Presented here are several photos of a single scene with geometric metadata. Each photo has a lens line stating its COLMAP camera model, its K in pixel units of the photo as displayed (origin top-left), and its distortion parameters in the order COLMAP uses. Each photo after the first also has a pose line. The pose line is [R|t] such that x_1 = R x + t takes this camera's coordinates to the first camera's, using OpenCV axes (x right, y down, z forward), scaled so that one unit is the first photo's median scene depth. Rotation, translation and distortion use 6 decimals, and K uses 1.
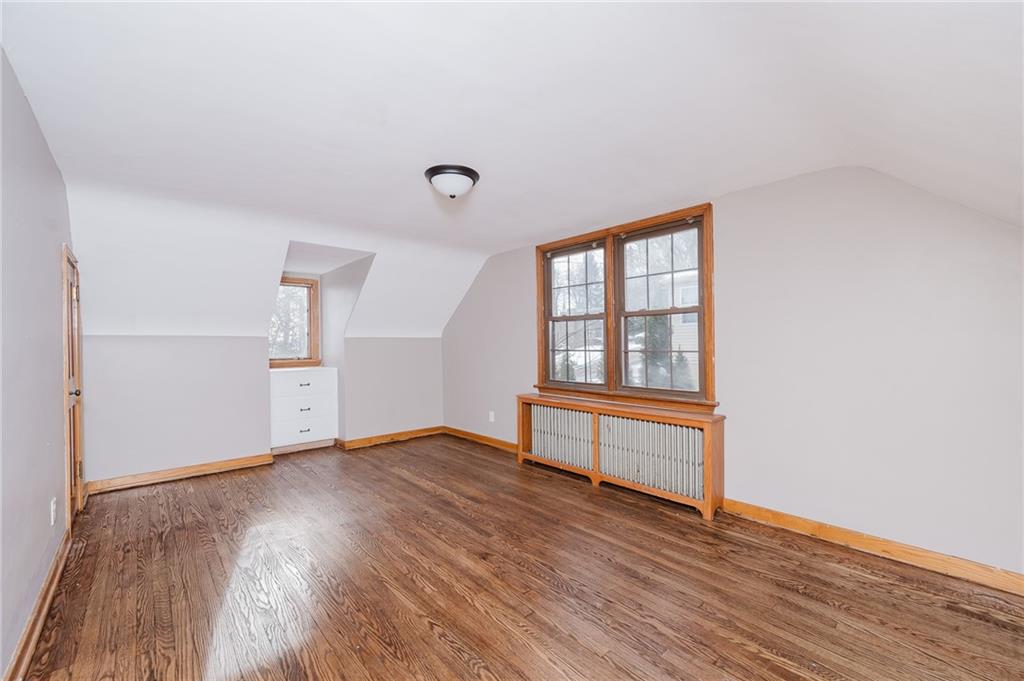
lens RADIAL K [[406.9, 0, 514.4], [0, 406.9, 339.7], [0, 0, 1]] dist [-0.002612, -0.000019]
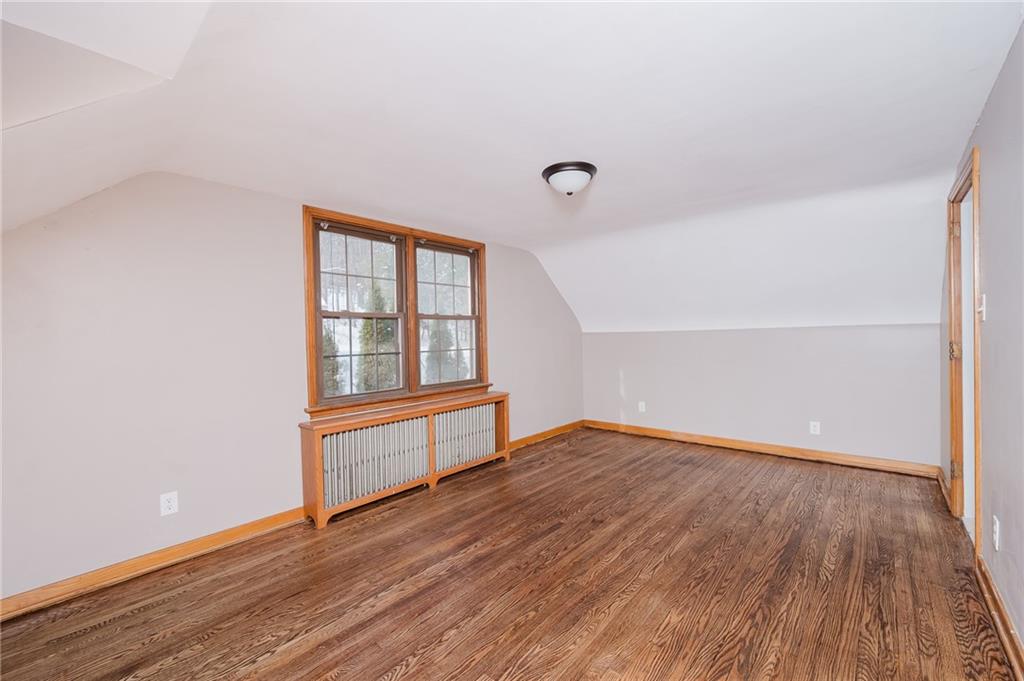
lens RADIAL K [[406.9, 0, 514.4], [0, 406.9, 339.7], [0, 0, 1]] dist [-0.002612, -0.000019]
pose [[-0.093683, 0.004046, 0.995594, -0.905523], [0.018151, 0.999832, -0.002355, 0.003739], [-0.995437, 0.017850, -0.093741, 0.993750]]
